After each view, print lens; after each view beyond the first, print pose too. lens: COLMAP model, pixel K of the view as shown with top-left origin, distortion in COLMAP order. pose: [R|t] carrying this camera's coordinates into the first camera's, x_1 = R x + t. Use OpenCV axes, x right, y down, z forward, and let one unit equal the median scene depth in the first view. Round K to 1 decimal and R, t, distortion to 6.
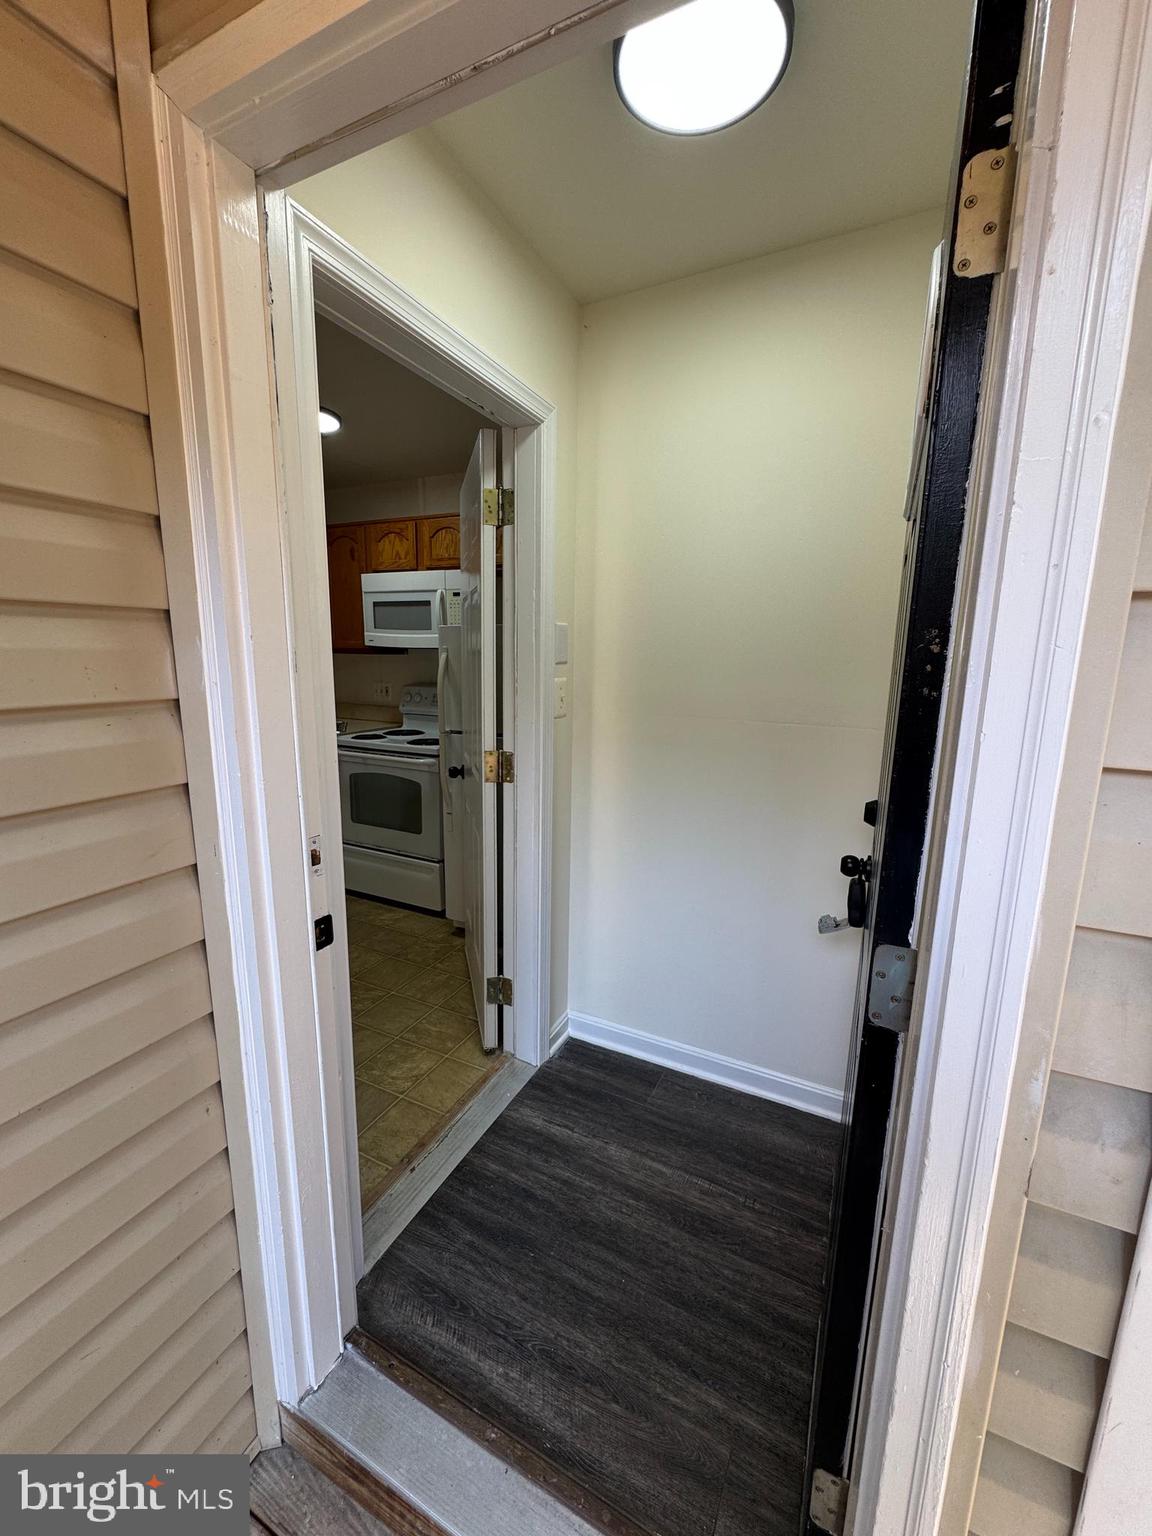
lens RADIAL K [[612.8, 0, 576.4], [0, 612.8, 763.8], [0, 0, 1]] dist [-0.000946, -0.000385]
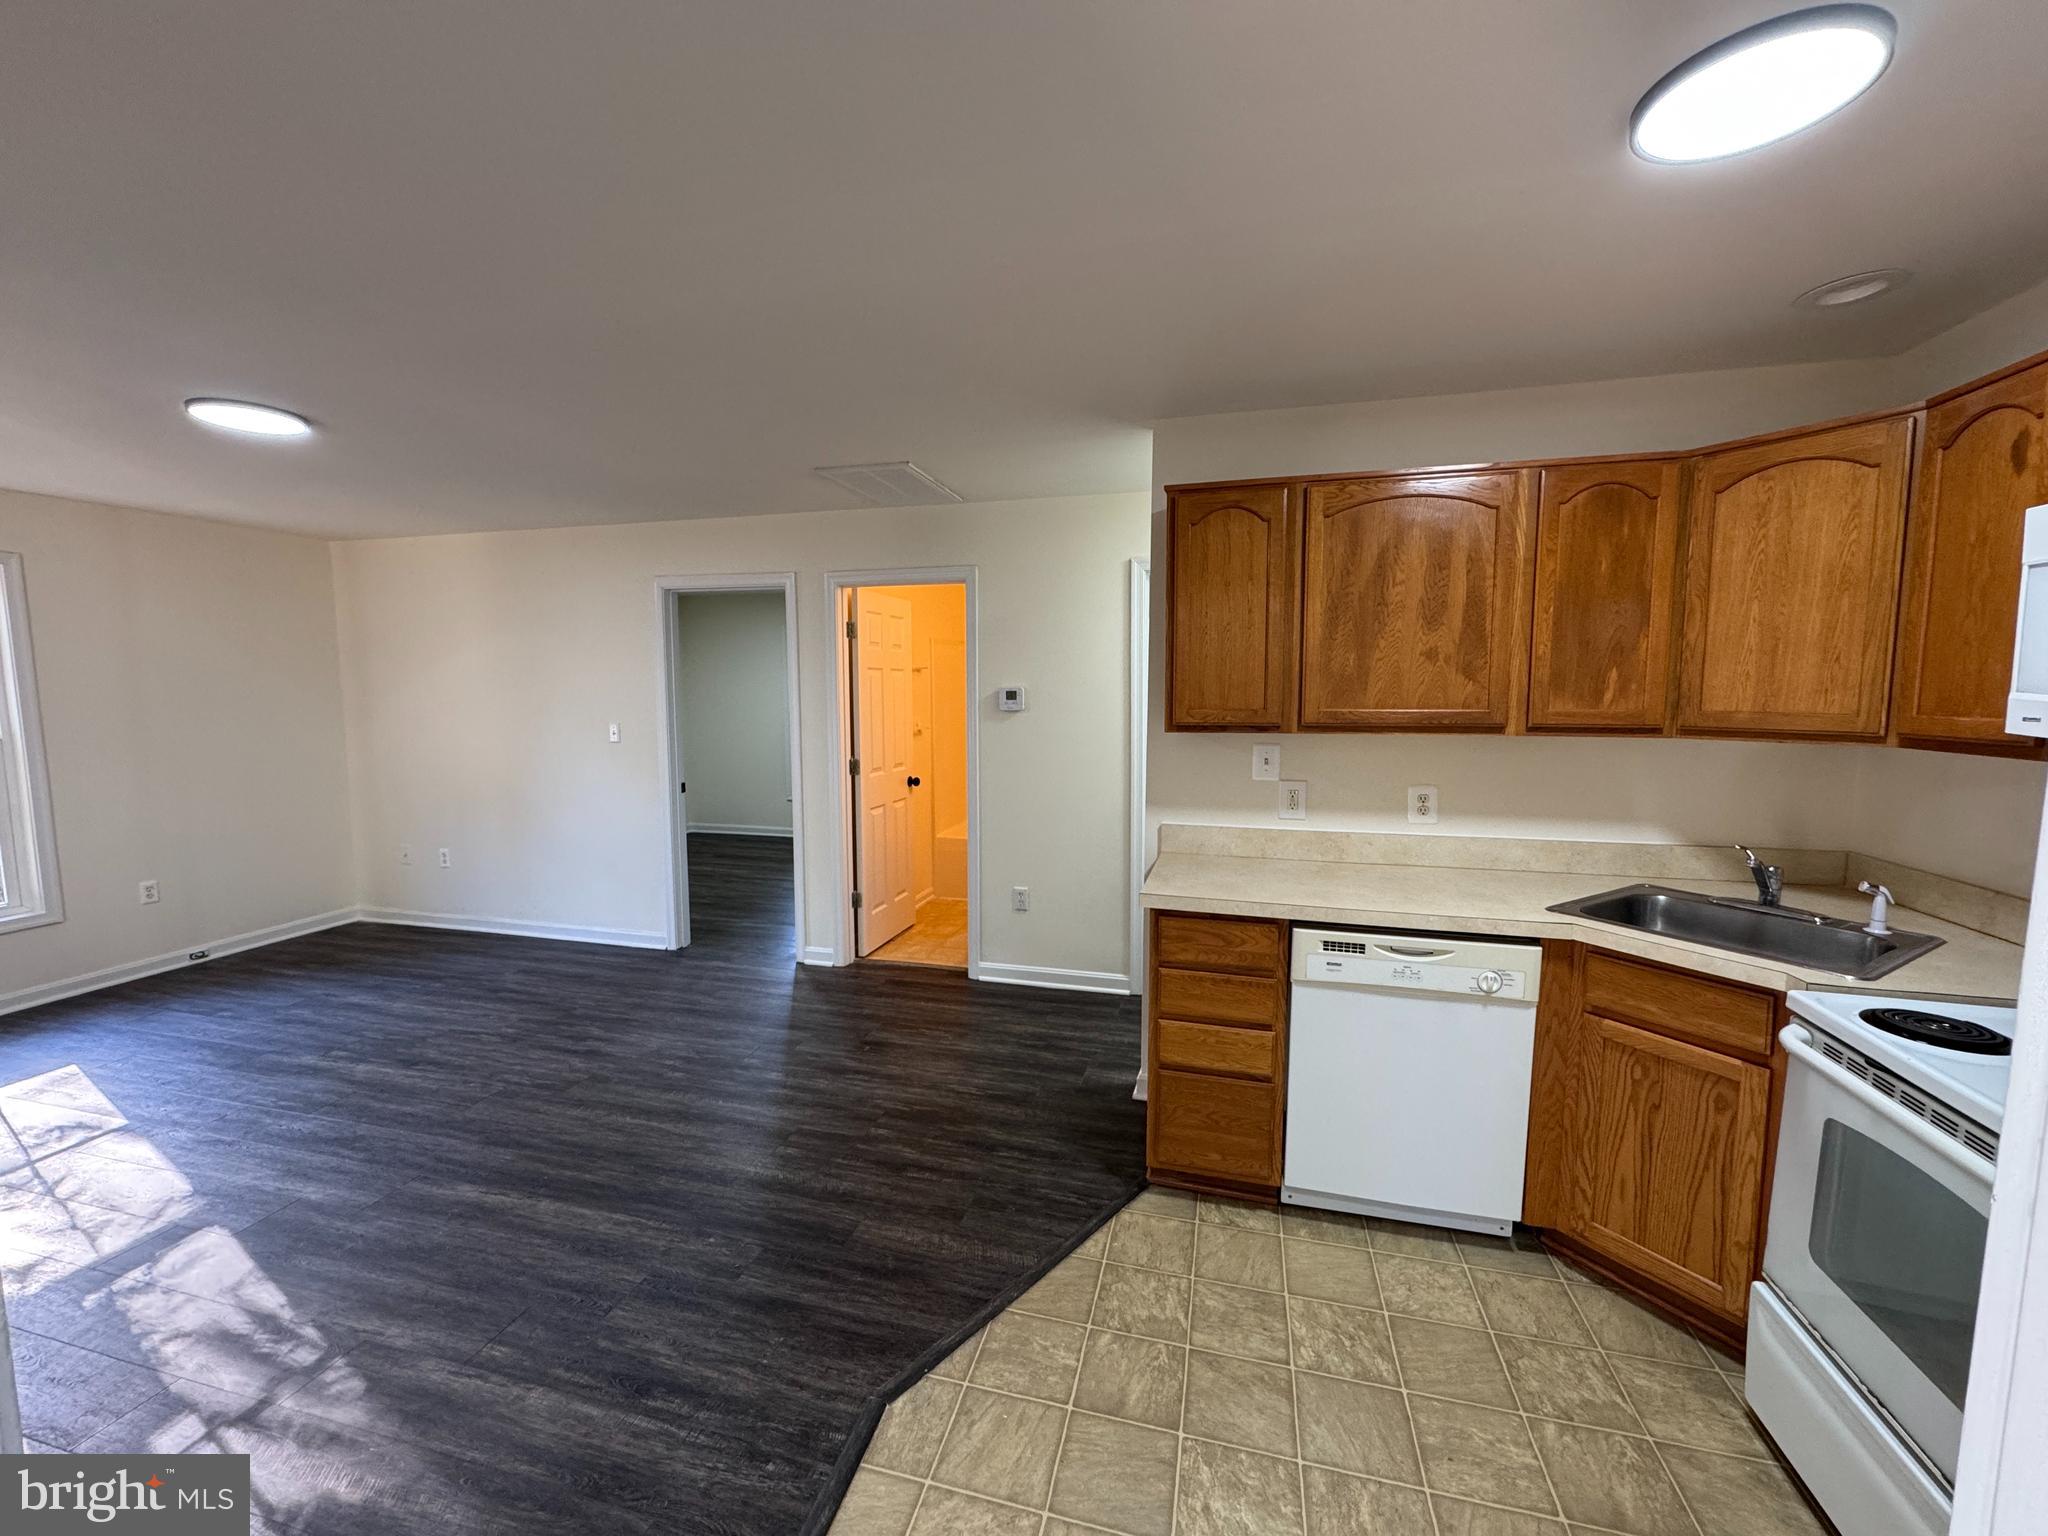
lens RADIAL K [[817.1, 0, 1021.6], [0, 817.1, 764.2], [0, 0, 1]] dist [-0.000946, -0.000385]
pose [[0.195348, 0.080581, -0.977418, -0.037912], [-0.171465, 0.984075, 0.046861, -0.119208], [0.965629, 0.158439, 0.206054, 0.462198]]
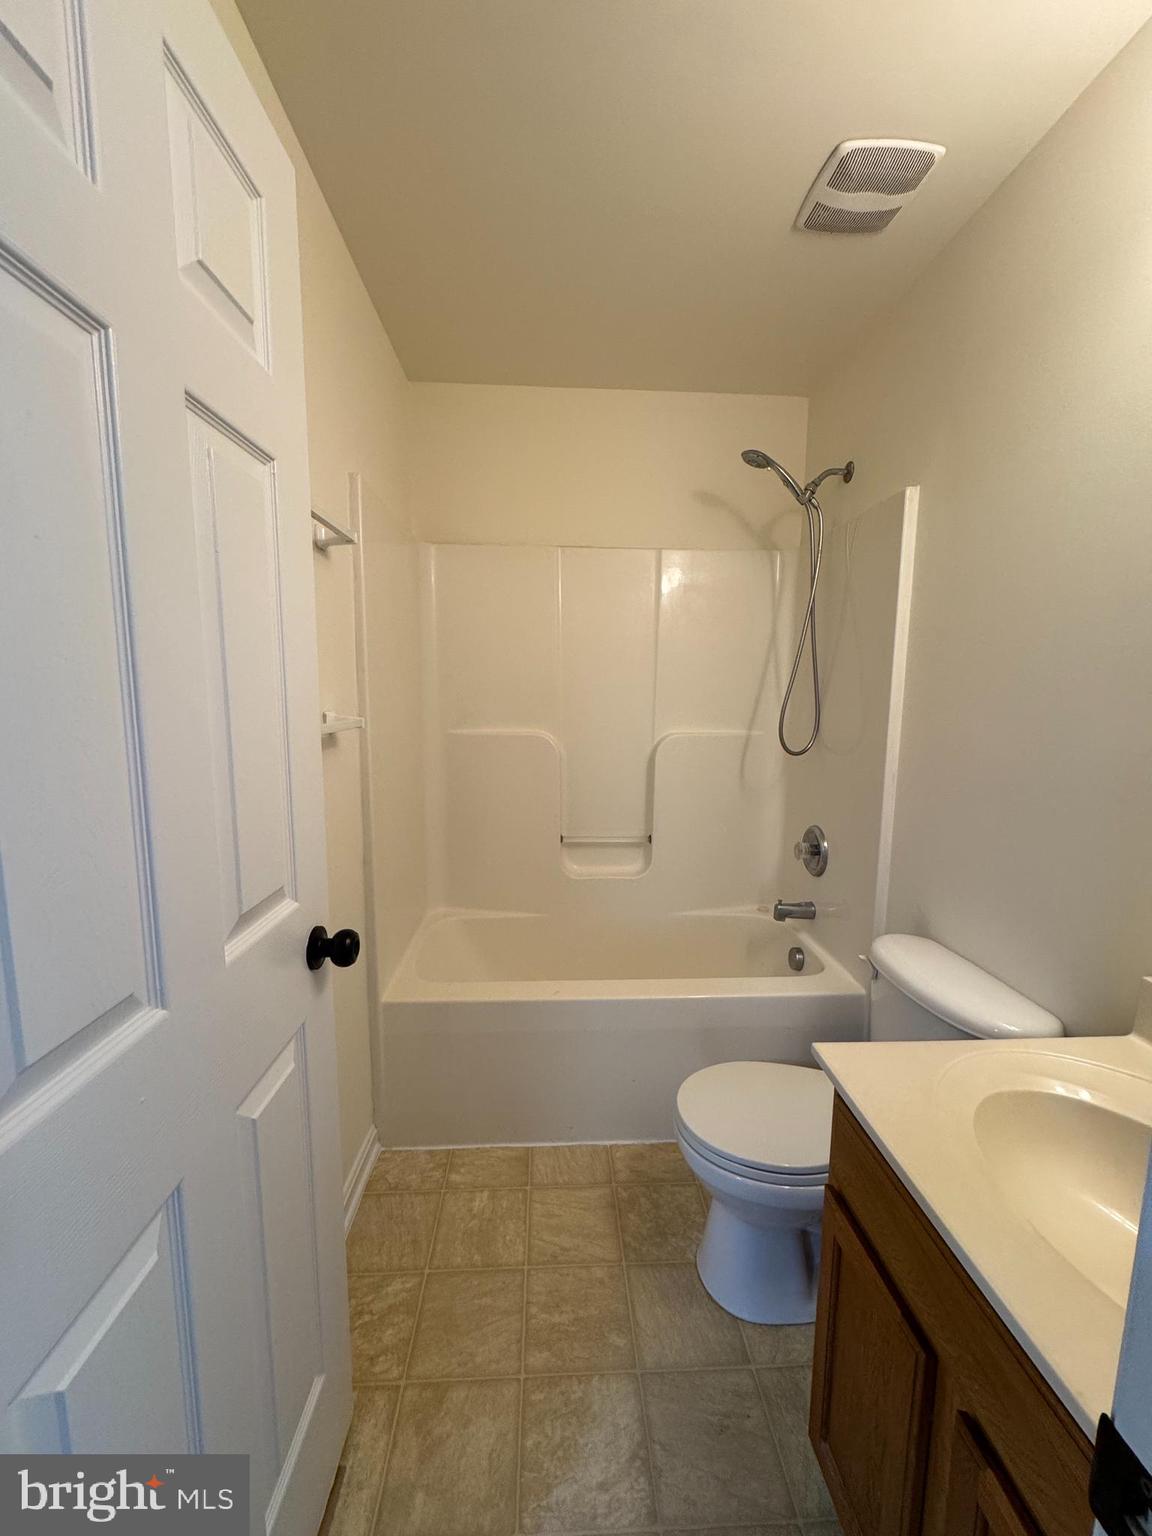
lens RADIAL K [[612.8, 0, 580.8], [0, 612.8, 767.3], [0, 0, 1]] dist [-0.000946, -0.000385]
pose [[0.875793, -0.070766, 0.477471, -0.552313], [0.093843, 0.995283, -0.024618, -0.063119], [-0.473477, 0.066368, 0.878302, 0.431414]]
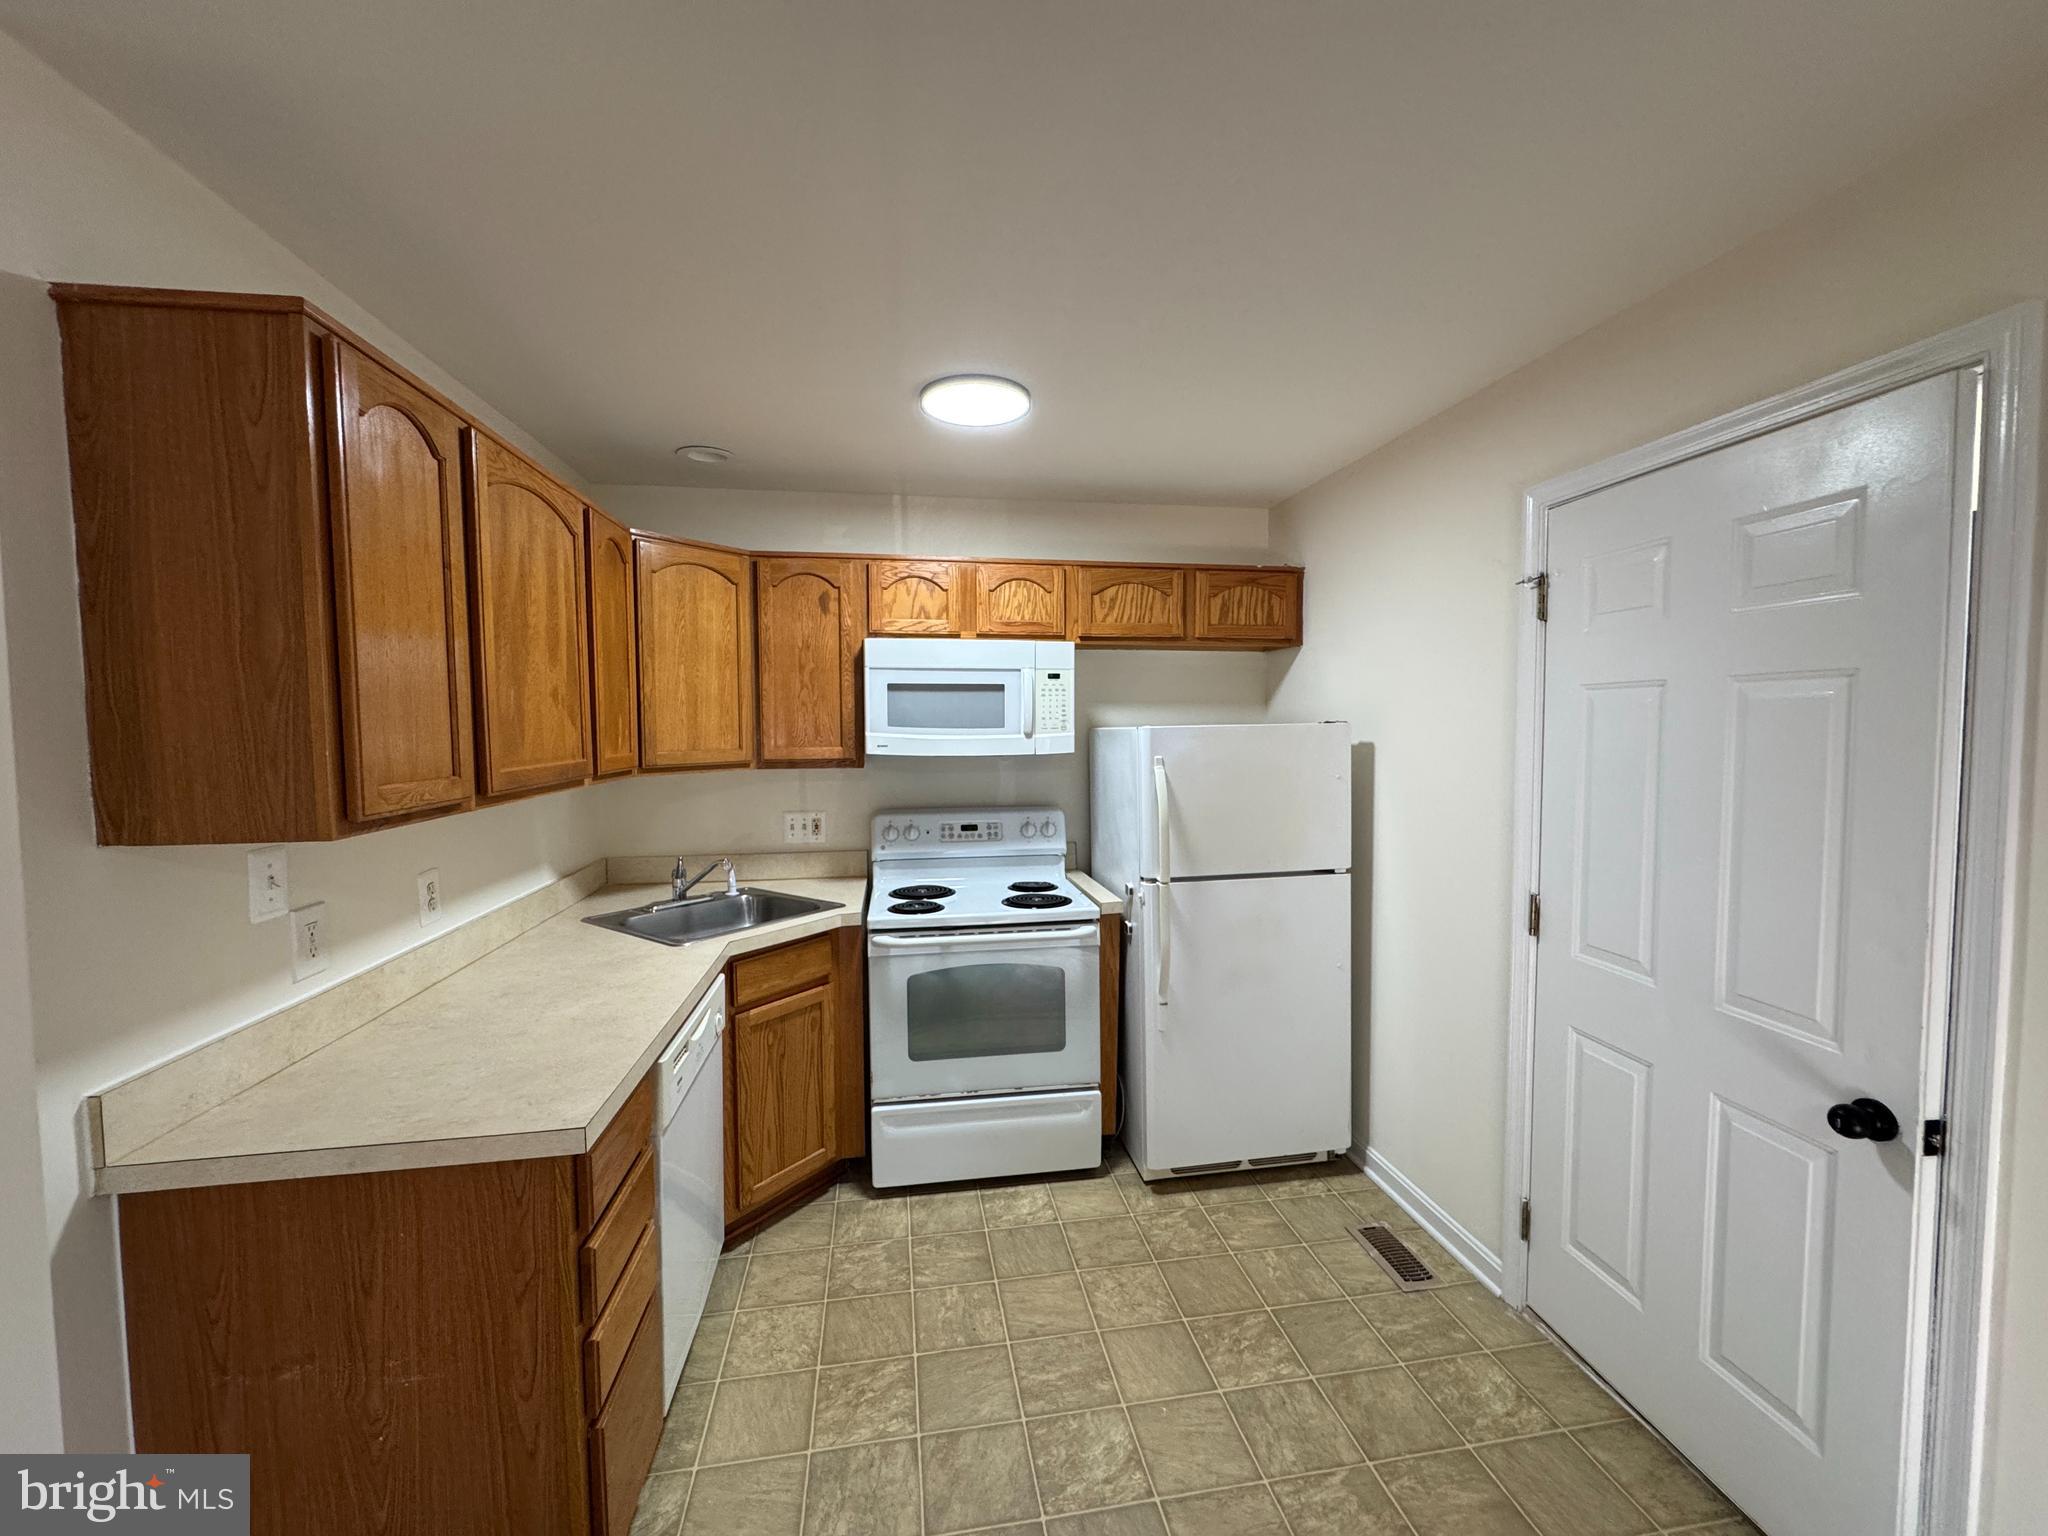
lens RADIAL K [[817.1, 0, 1026.3], [0, 817.1, 769.6], [0, 0, 1]] dist [-0.000946, -0.000385]
pose [[0.814402, -0.050272, 0.578119, -0.723042], [0.120846, 0.989092, -0.084227, -0.099274], [-0.567578, 0.138458, 0.811594, 0.289484]]
